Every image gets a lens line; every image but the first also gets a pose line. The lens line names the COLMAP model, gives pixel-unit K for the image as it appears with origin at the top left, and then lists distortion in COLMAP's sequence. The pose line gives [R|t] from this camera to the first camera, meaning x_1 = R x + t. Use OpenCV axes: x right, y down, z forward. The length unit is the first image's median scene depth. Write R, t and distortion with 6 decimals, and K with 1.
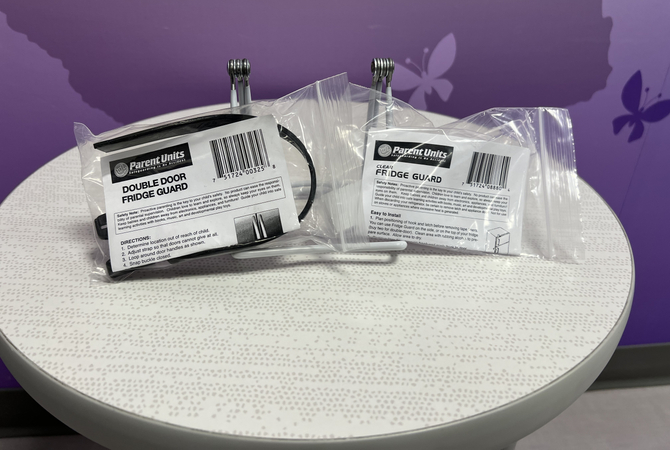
lens RADIAL K [[554.8, 0, 336.2], [0, 554.8, 222.2], [0, 0, 1]] dist [0.029432, -0.061680]
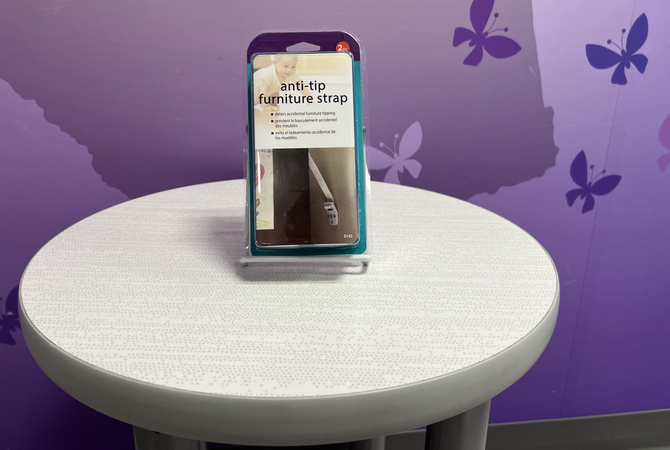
lens RADIAL K [[554.8, 0, 333.9], [0, 554.8, 208.1], [0, 0, 1]] dist [0.029432, -0.061680]
pose [[0.999885, -0.014971, 0.002297, 0.049931], [0.015126, 0.979205, -0.202308, 0.162497], [0.000780, 0.202319, 0.979319, -0.255480]]
